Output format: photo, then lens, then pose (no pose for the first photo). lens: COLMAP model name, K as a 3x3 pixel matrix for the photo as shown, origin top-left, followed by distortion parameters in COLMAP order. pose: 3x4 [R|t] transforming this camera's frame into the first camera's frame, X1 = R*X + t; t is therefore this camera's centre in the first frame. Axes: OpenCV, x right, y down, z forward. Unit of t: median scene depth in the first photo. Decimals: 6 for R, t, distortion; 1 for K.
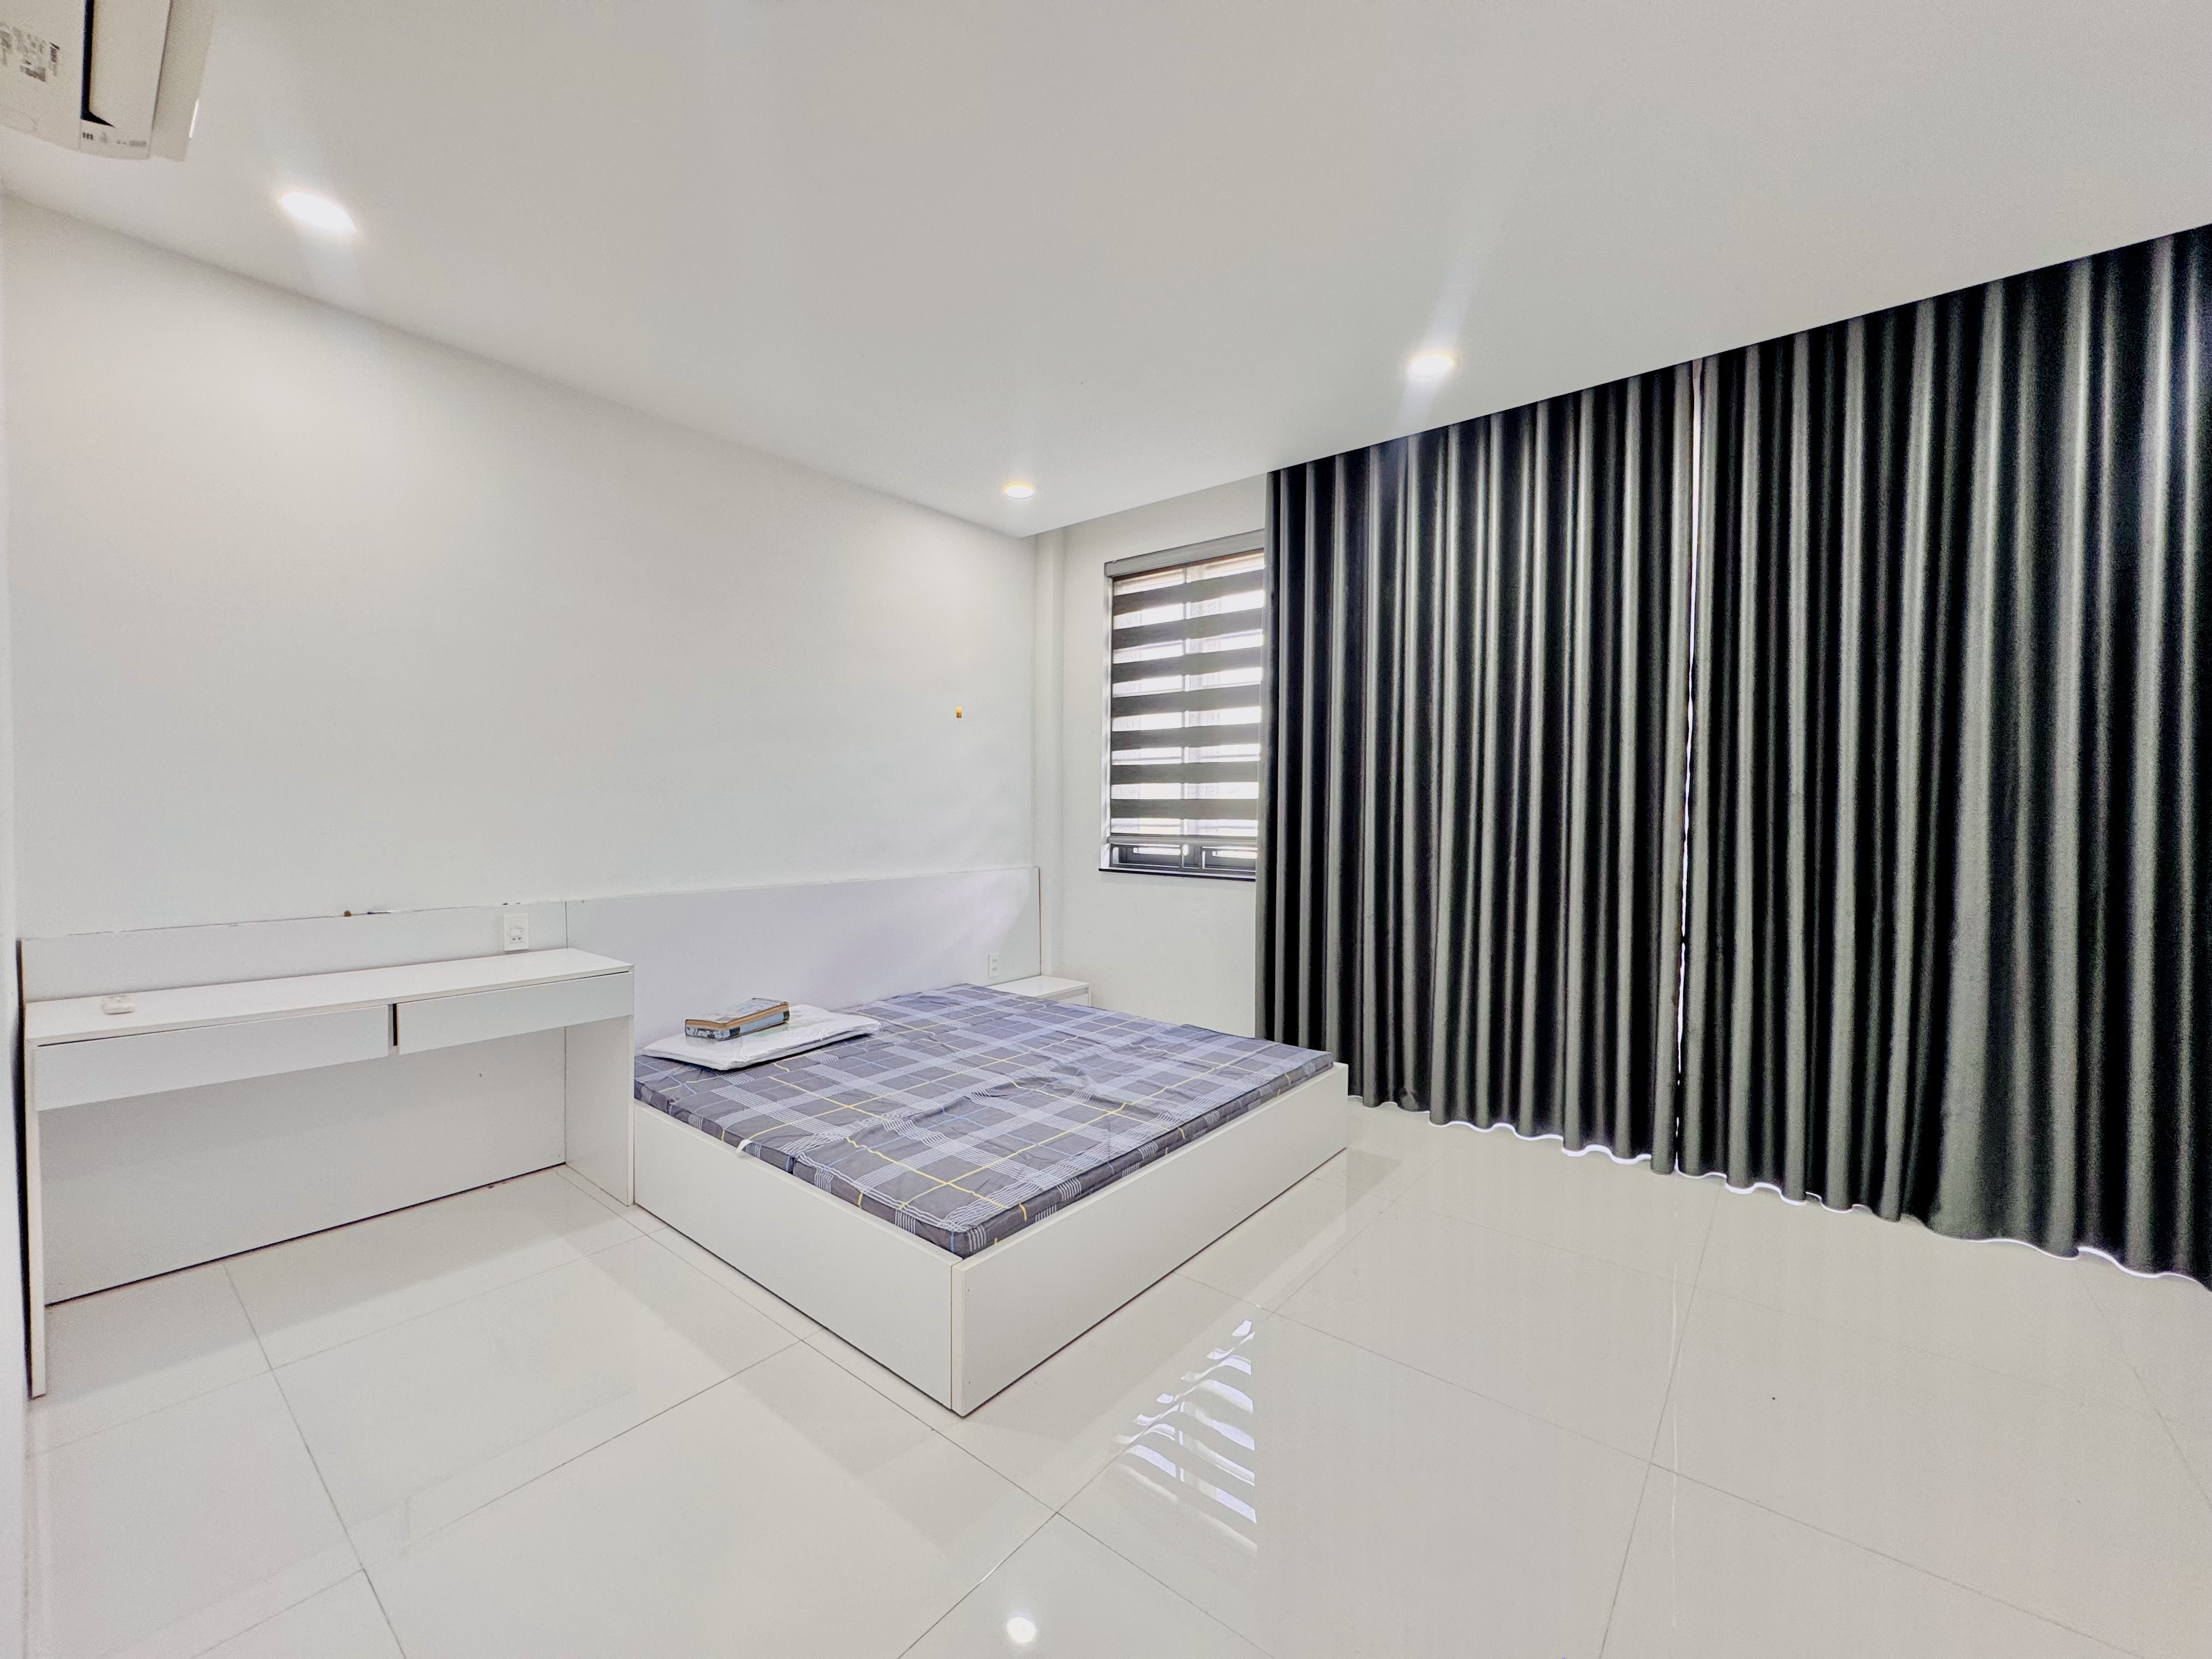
lens RADIAL K [[888.9, 0, 1108.5], [0, 888.9, 822.9], [0, 0, 1]] dist [-0.000134, -0.000141]
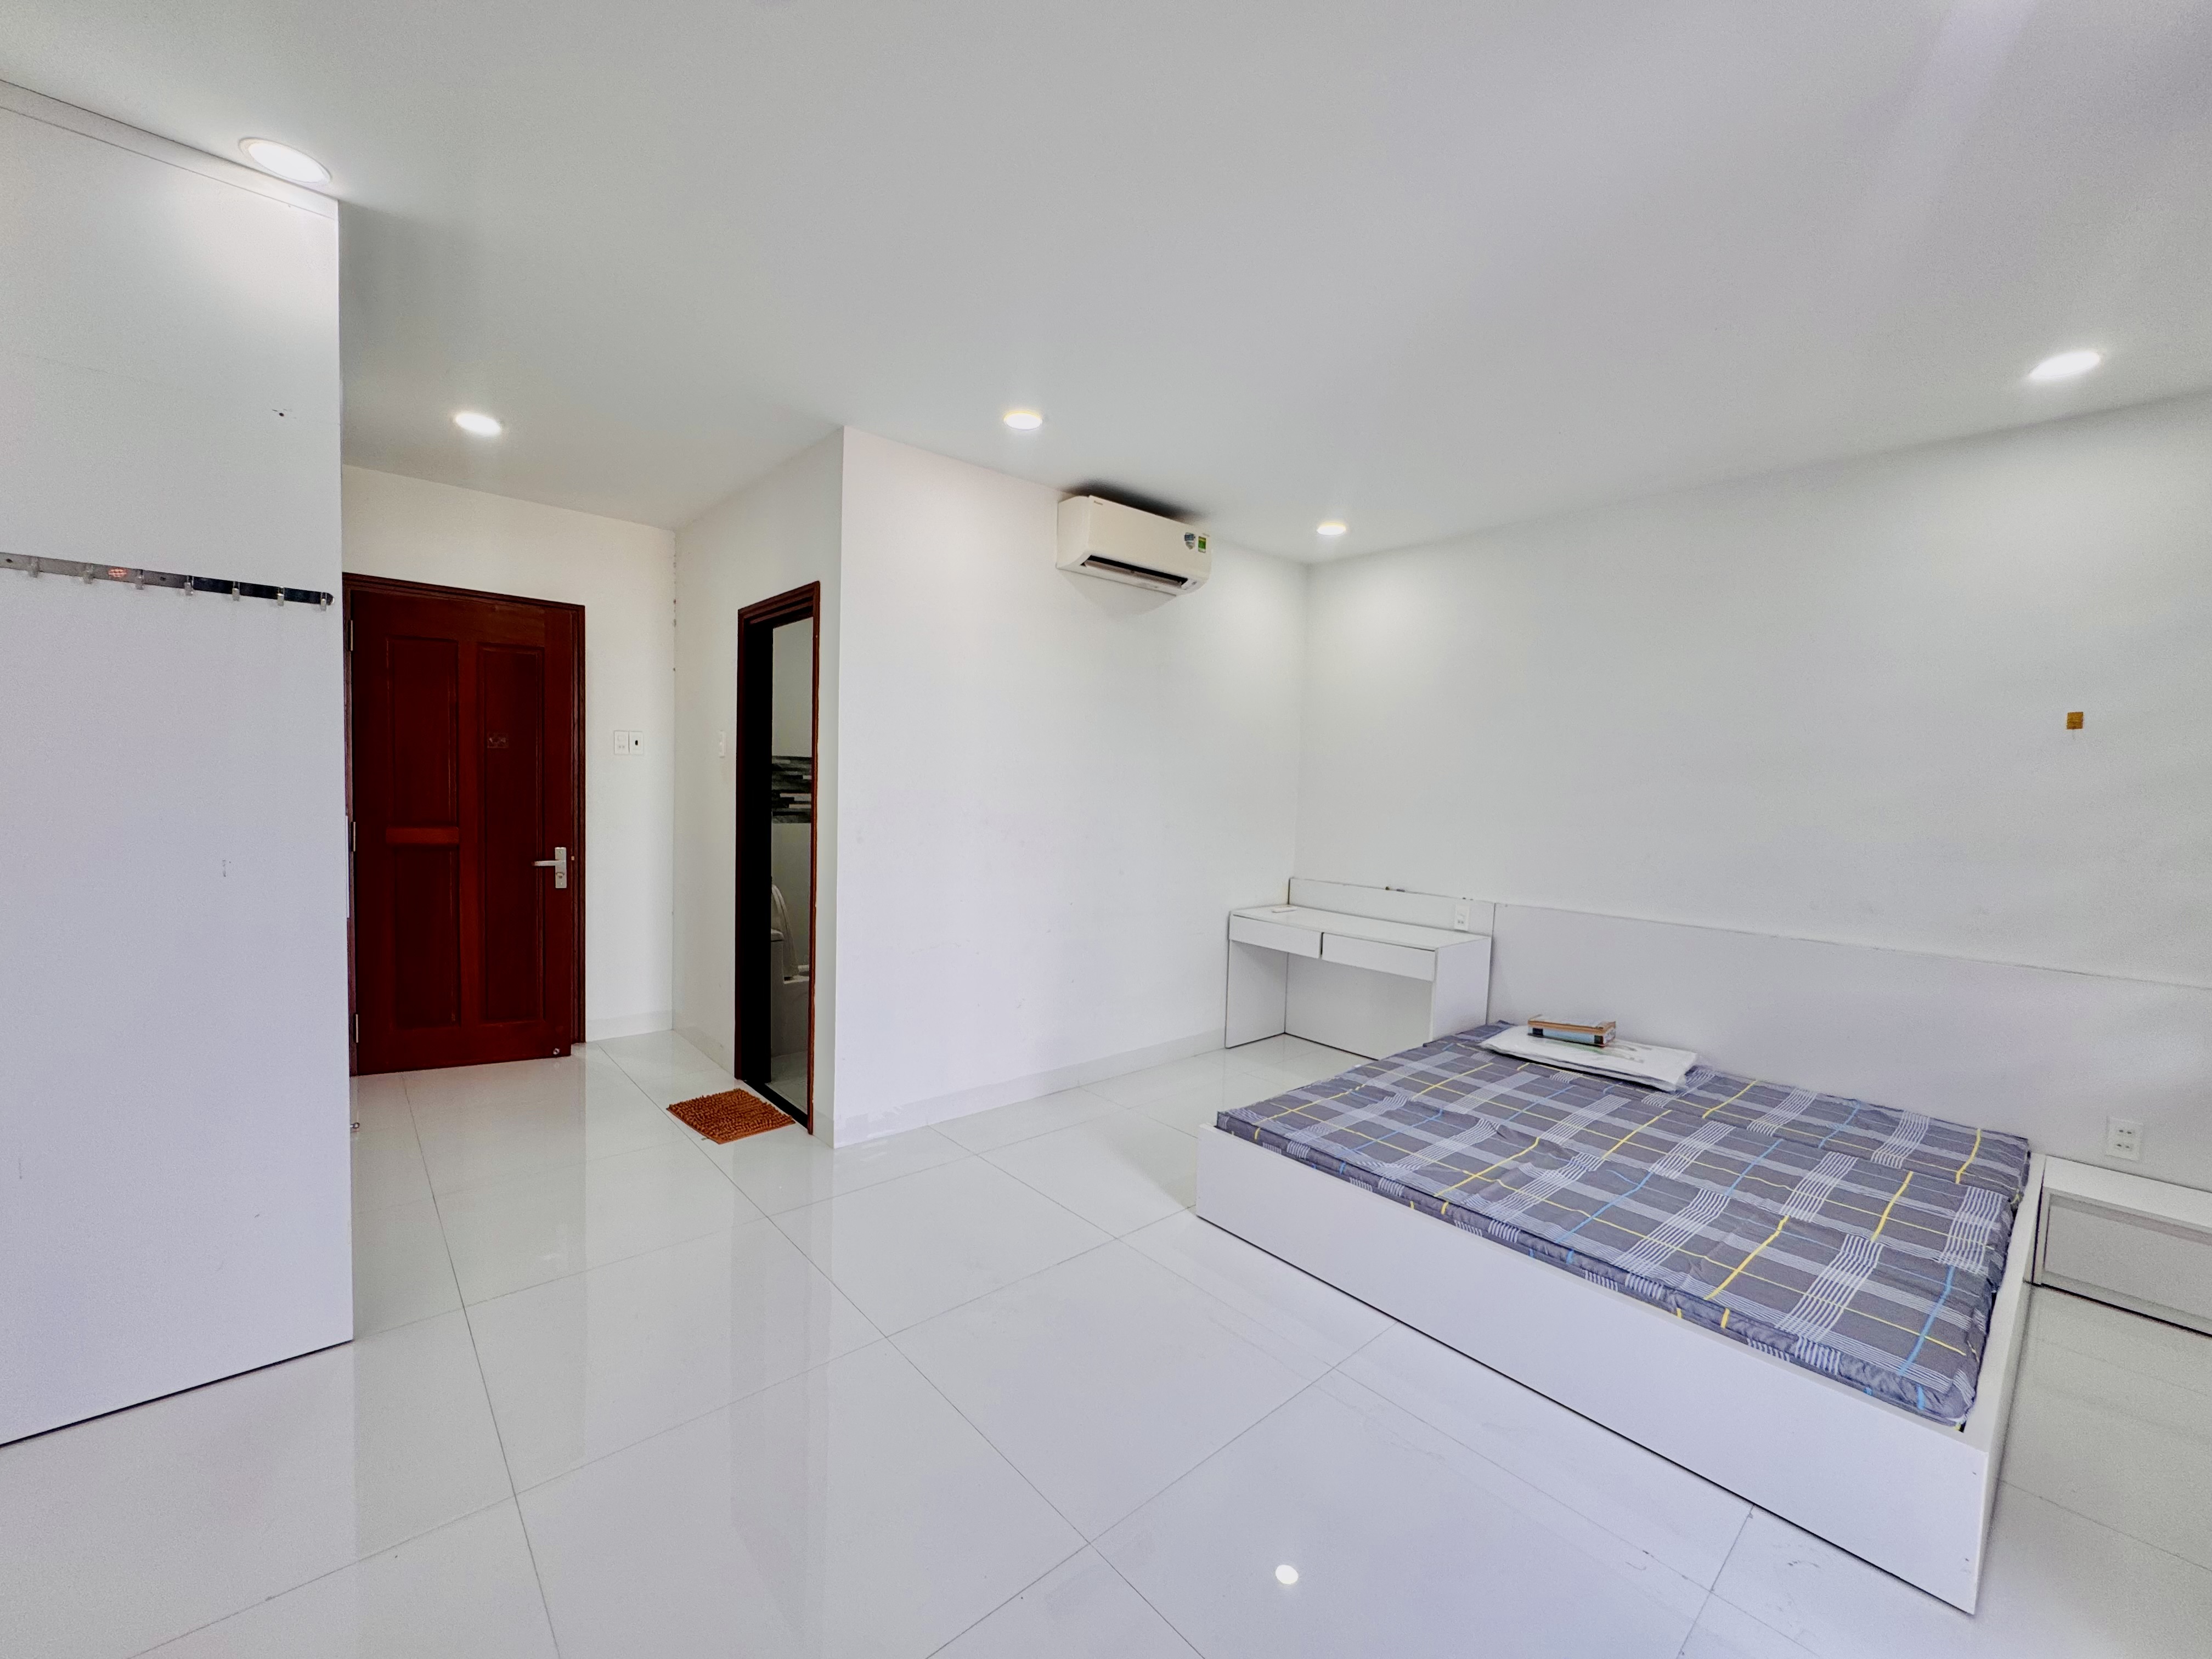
lens RADIAL K [[888.9, 0, 1104.0], [0, 888.9, 821.8], [0, 0, 1]] dist [-0.000134, -0.000141]
pose [[-0.155395, 0.038586, -0.987099, 0.834603], [-0.048965, 0.997708, 0.046709, -0.072854], [0.986638, 0.055591, -0.153149, 0.592592]]
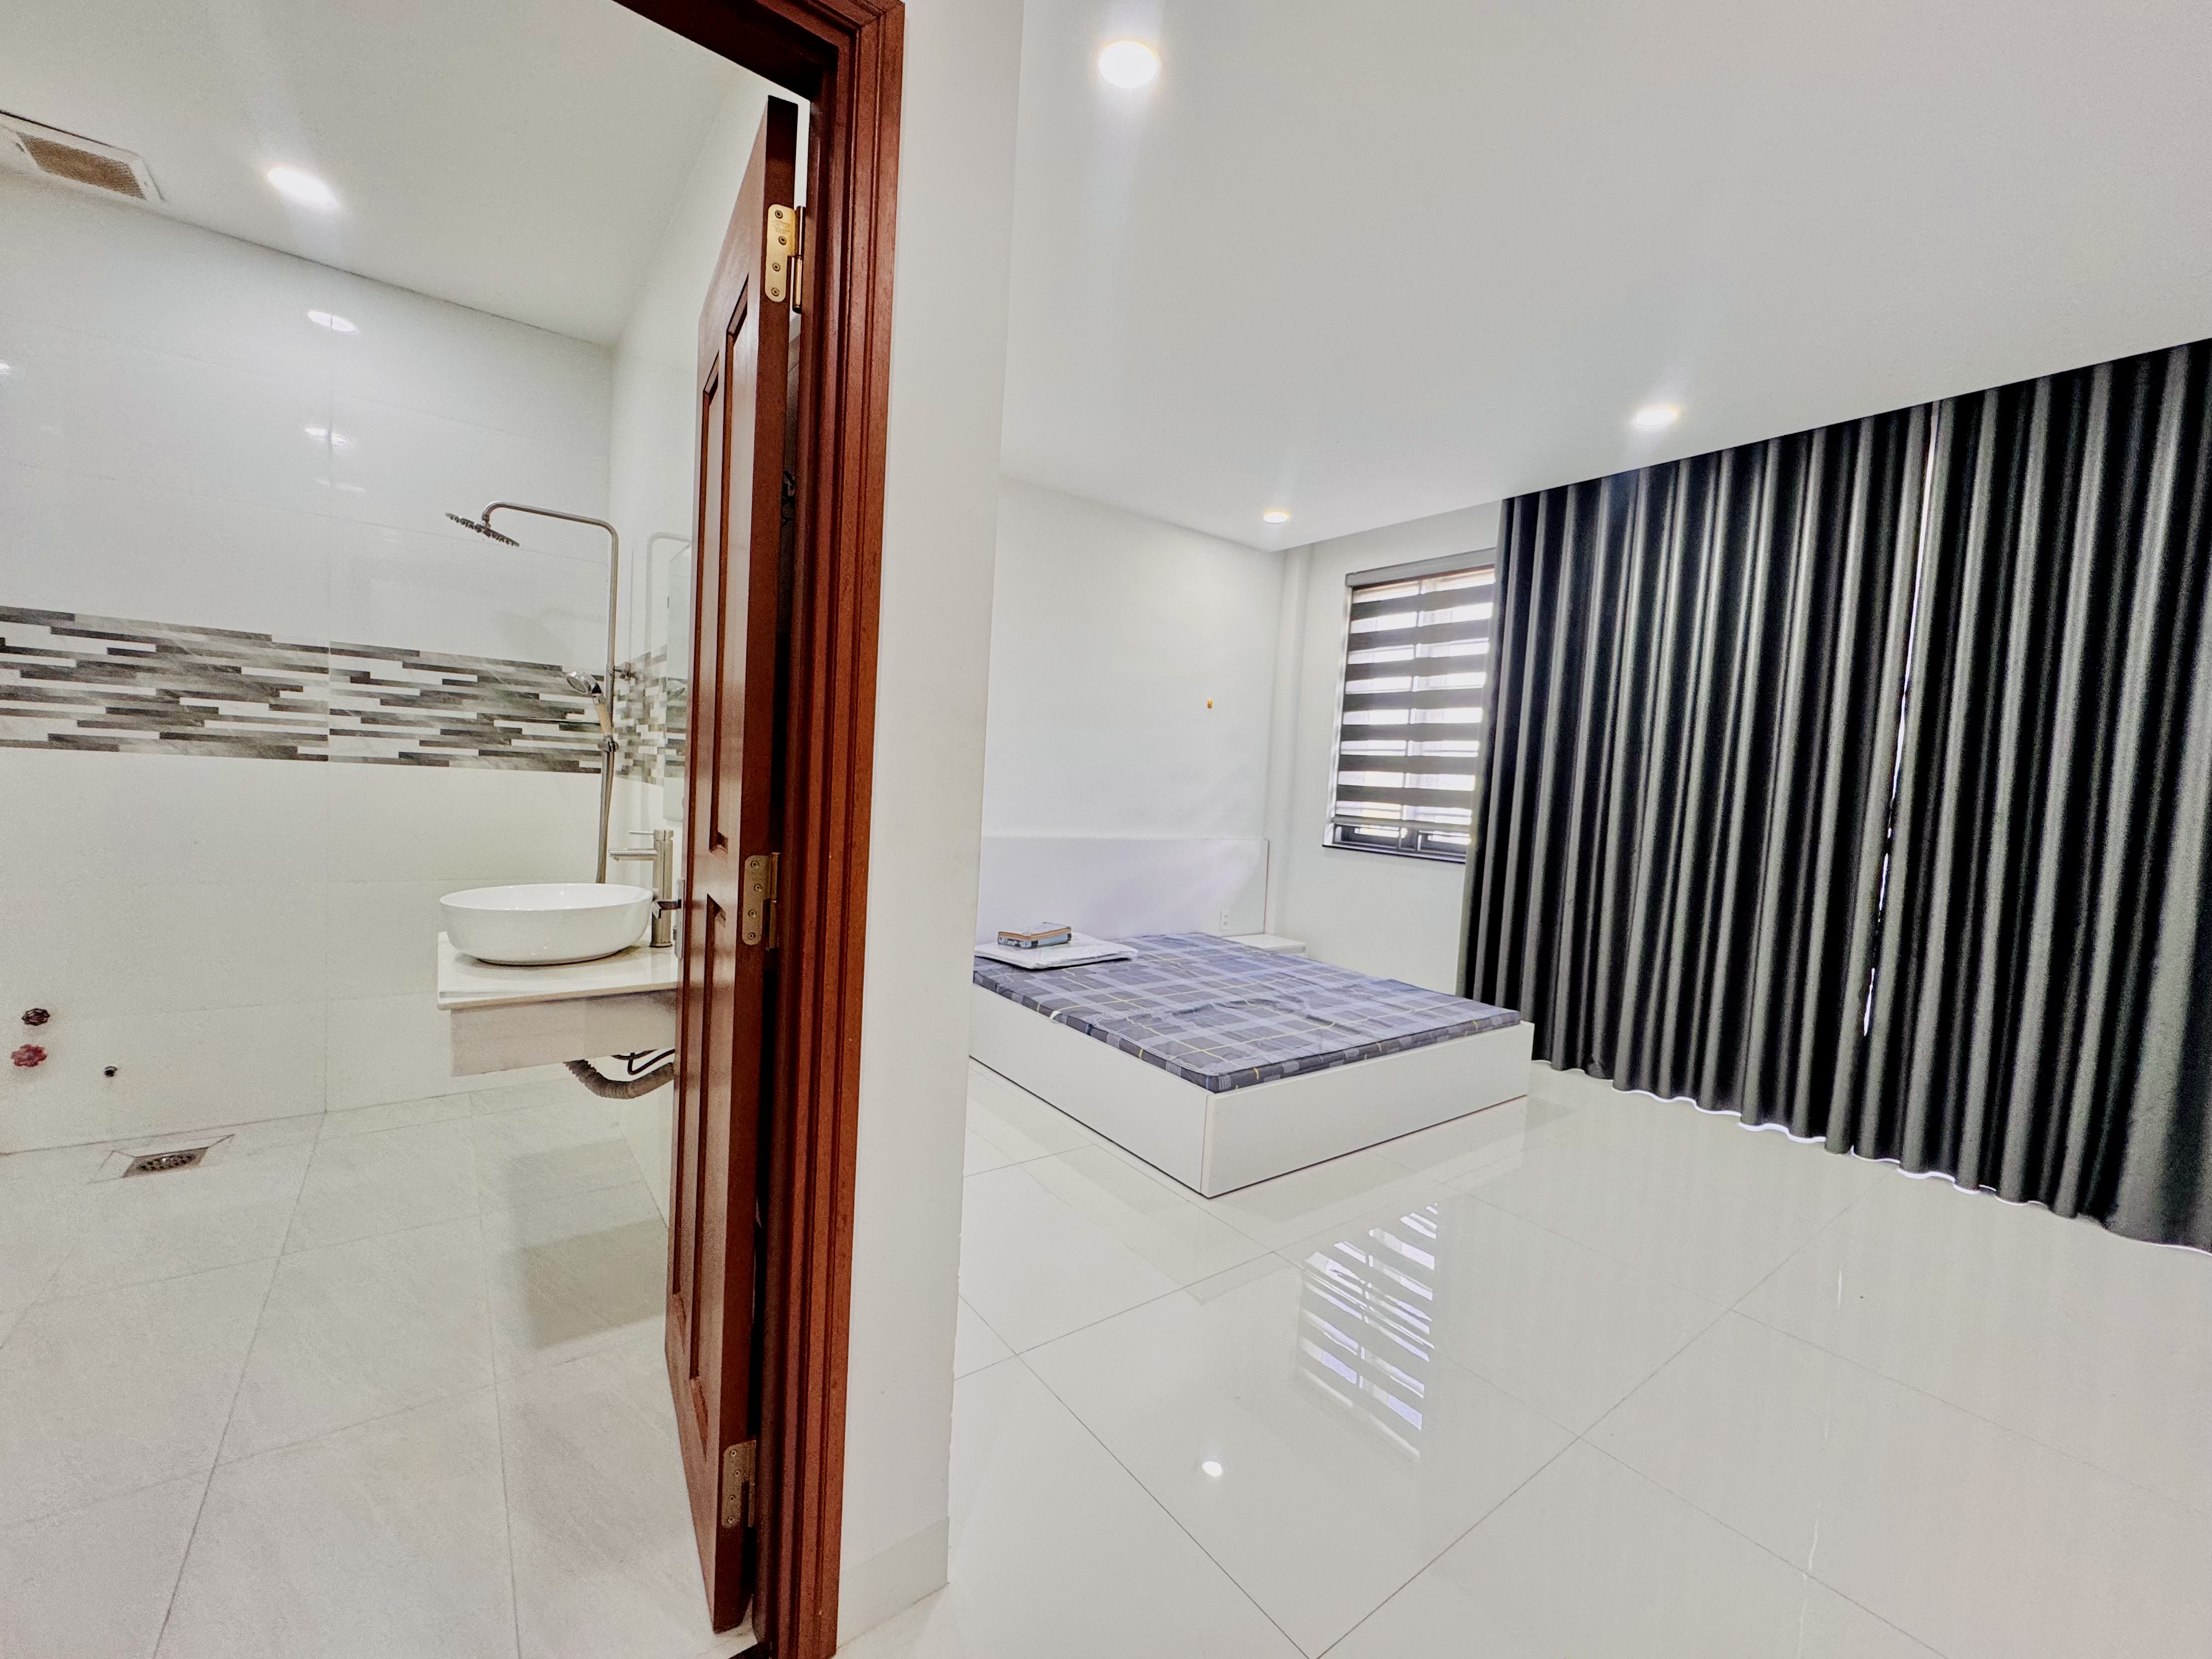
lens RADIAL K [[888.9, 0, 1107.9], [0, 888.9, 828.3], [0, 0, 1]] dist [-0.000134, -0.000141]
pose [[0.968420, 0.066401, -0.240318, -0.007113], [-0.059357, 0.997571, 0.036439, 0.008538], [0.242154, -0.021024, 0.970010, -0.258763]]
